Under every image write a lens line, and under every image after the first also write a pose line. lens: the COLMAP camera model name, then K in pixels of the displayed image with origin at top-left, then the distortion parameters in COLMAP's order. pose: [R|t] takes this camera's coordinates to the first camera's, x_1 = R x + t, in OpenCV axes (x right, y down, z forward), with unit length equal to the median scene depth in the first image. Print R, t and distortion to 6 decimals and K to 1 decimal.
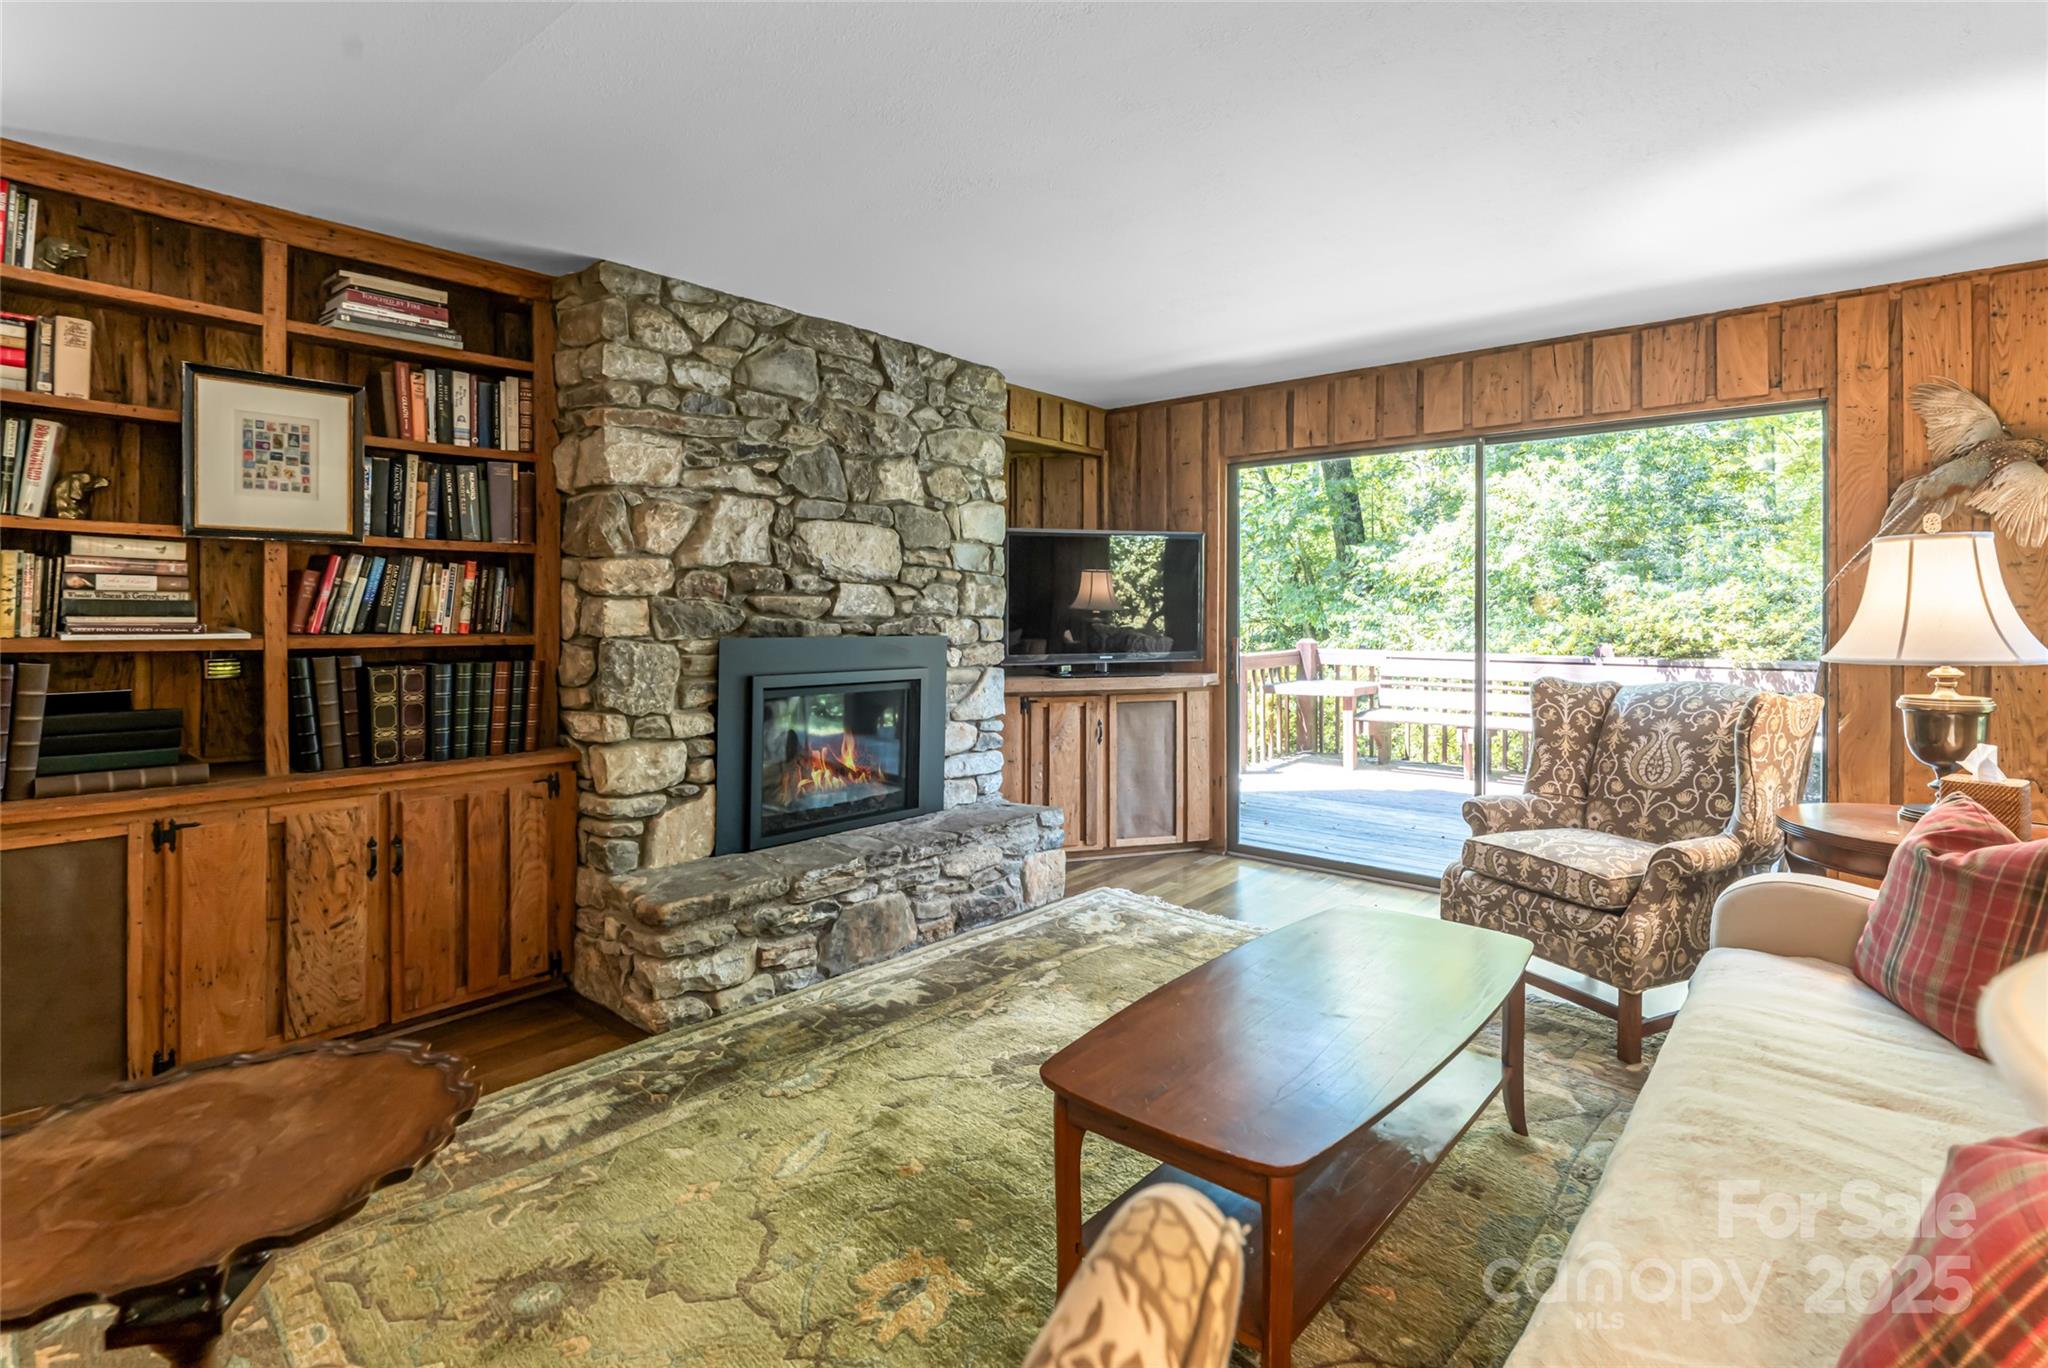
lens RADIAL K [[988.6, 0, 1029.3], [0, 988.6, 620.4], [0, 0, 1]] dist [-0.001066, 0.000013]
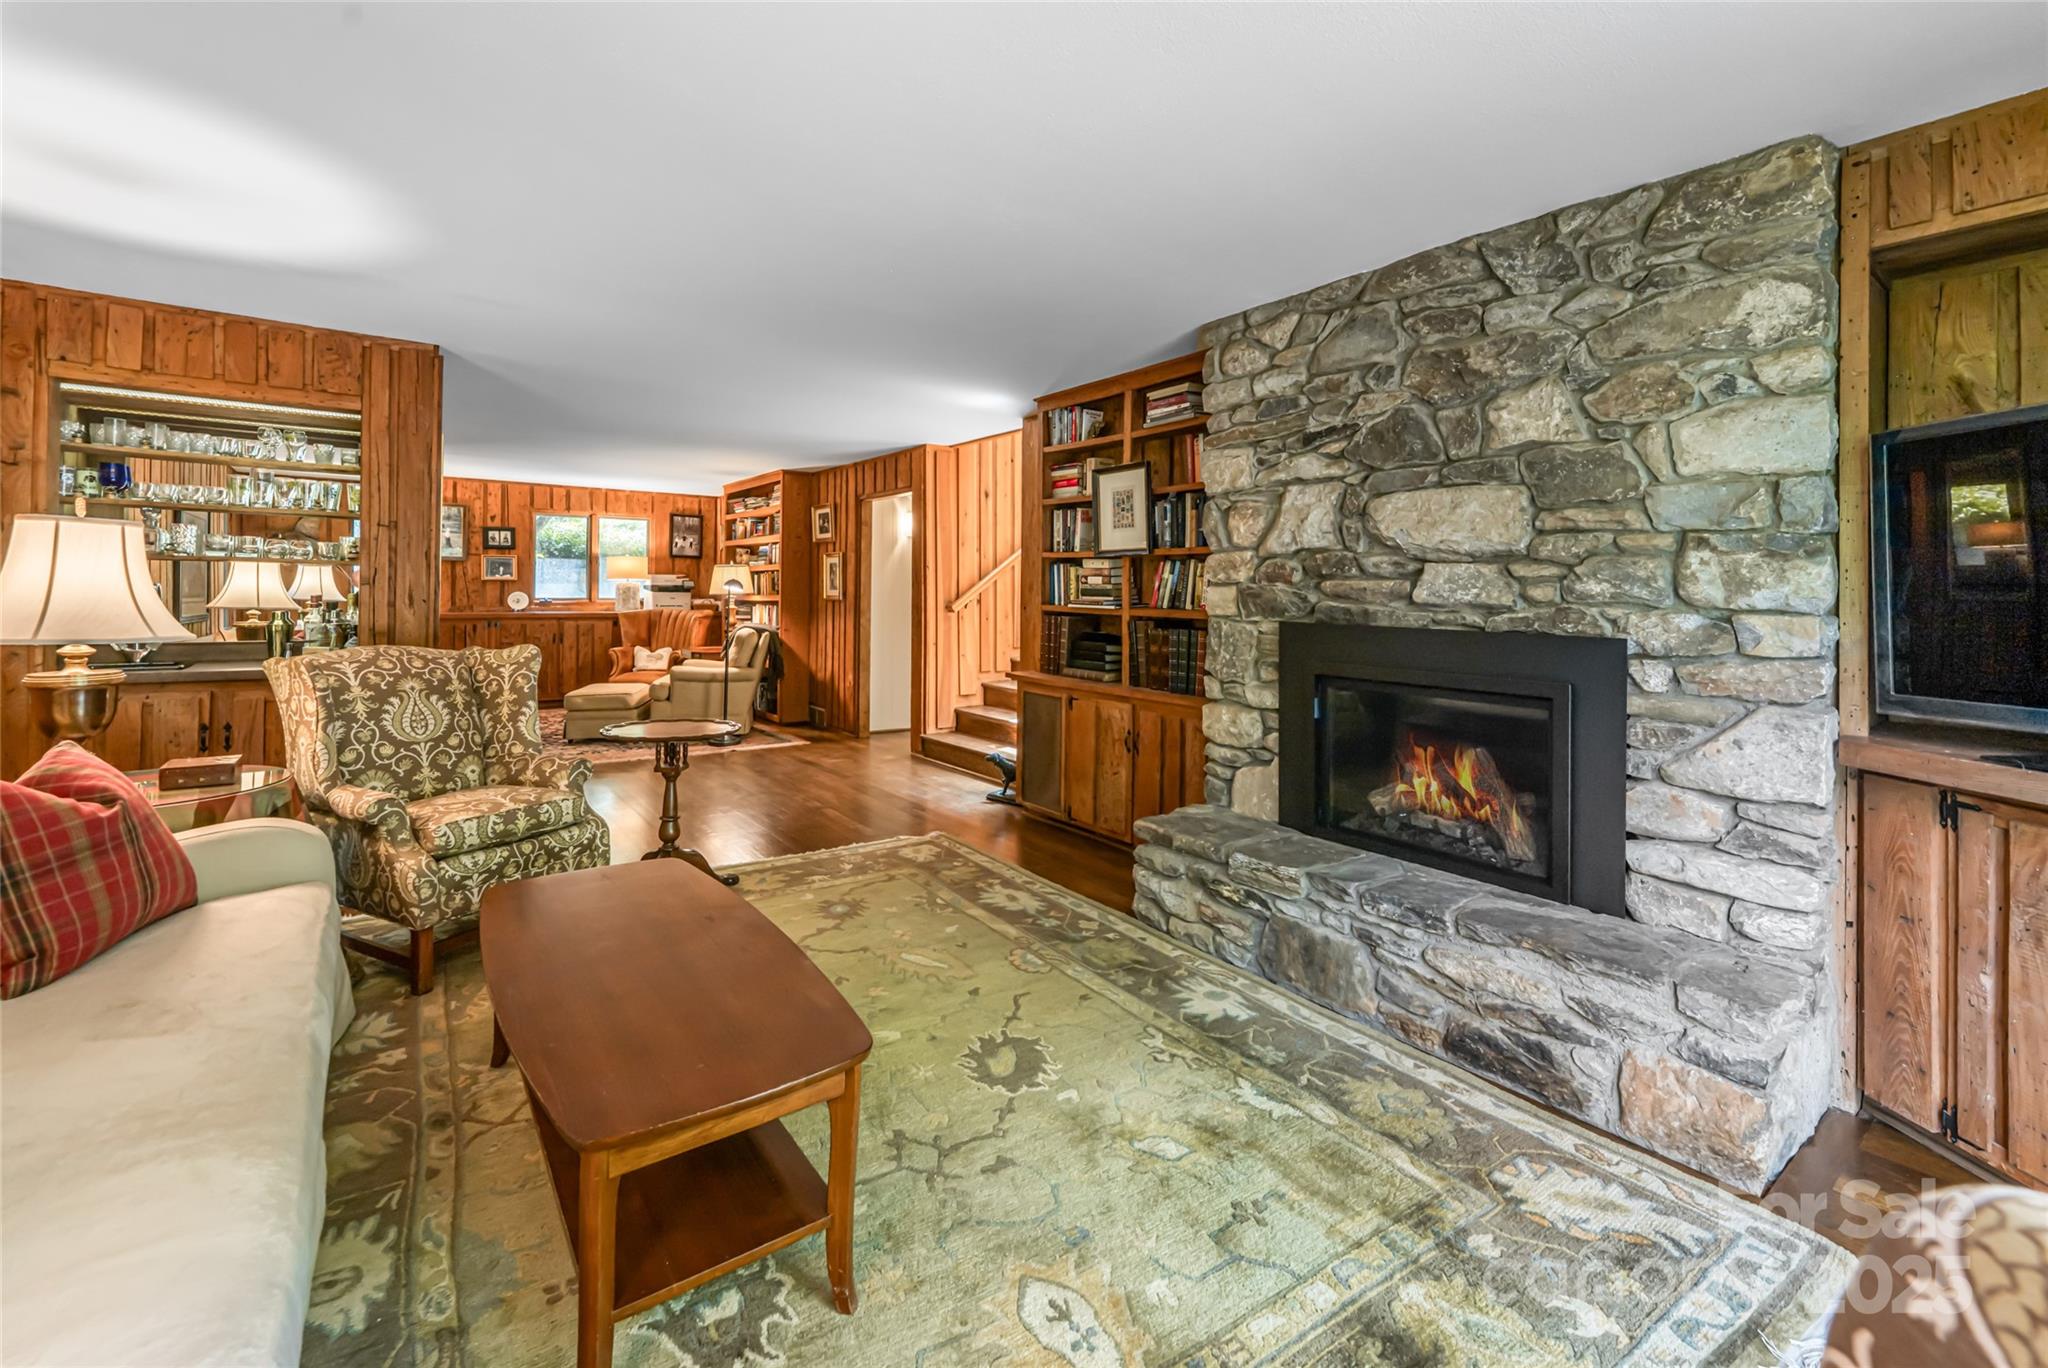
lens RADIAL K [[848.8, 0, 1023.4], [0, 848.8, 587.5], [0, 0, 1]] dist [0.000193, 0.000089]
pose [[-0.208644, -0.008100, -0.977958, 0.665928], [-0.018765, 0.999815, -0.004278, -0.009378], [0.977812, 0.017459, -0.208757, 0.948630]]
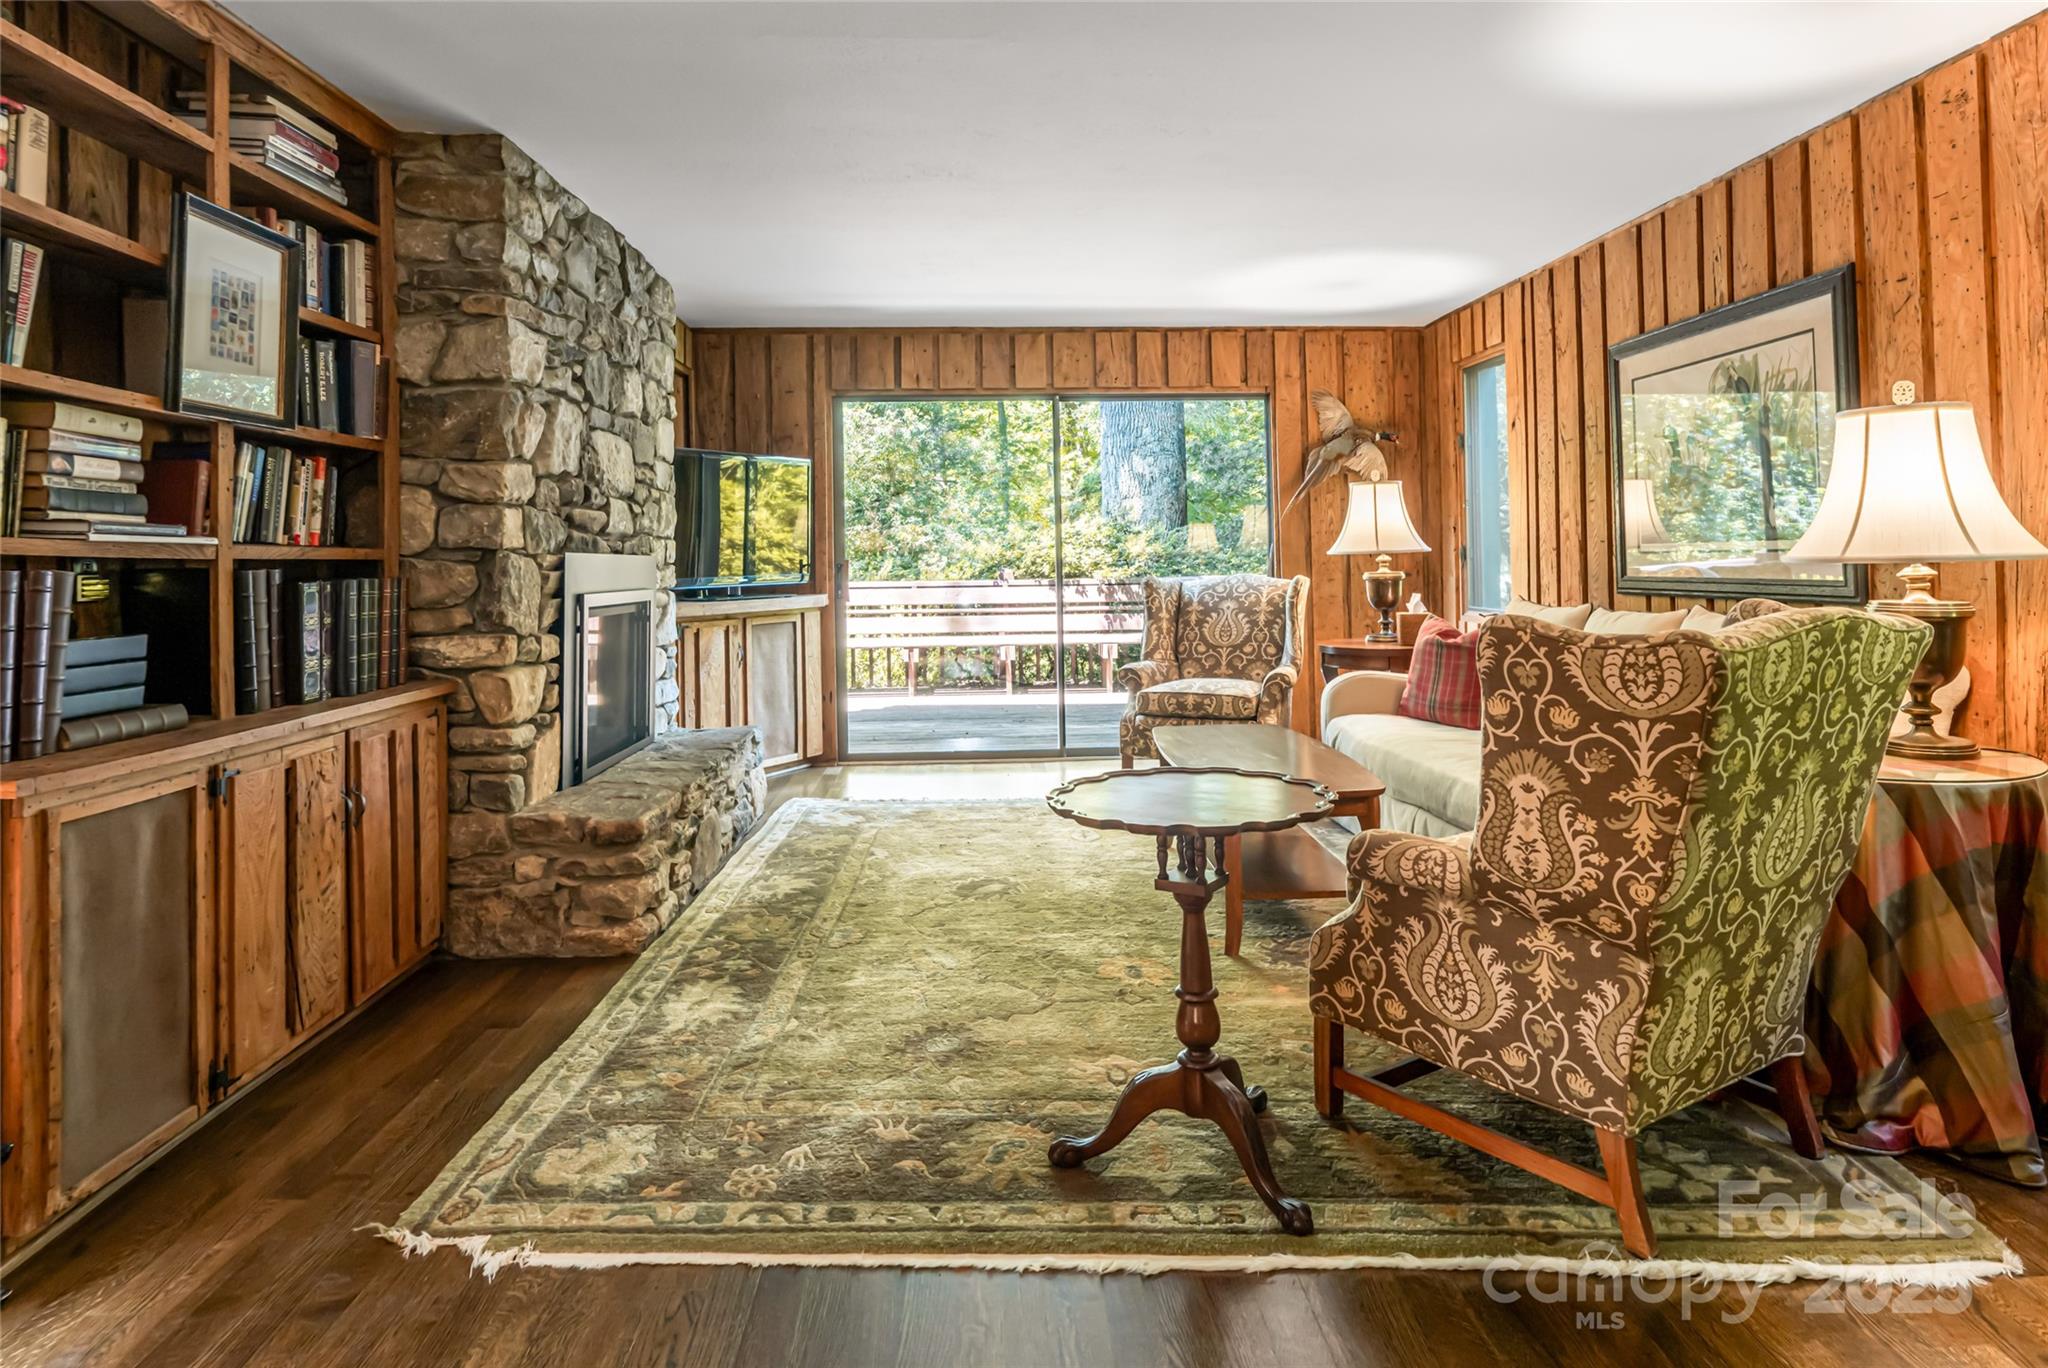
lens RADIAL K [[1203.8, 0, 1019.8], [0, 1203.8, 535.1], [0, 0, 1]] dist [0.000475, 0.000096]
pose [[0.733260, 0.002321, 0.679945, -0.791820], [0.018526, 0.999555, -0.023391, 0.036987], [-0.679696, 0.029748, 0.732890, -0.119533]]
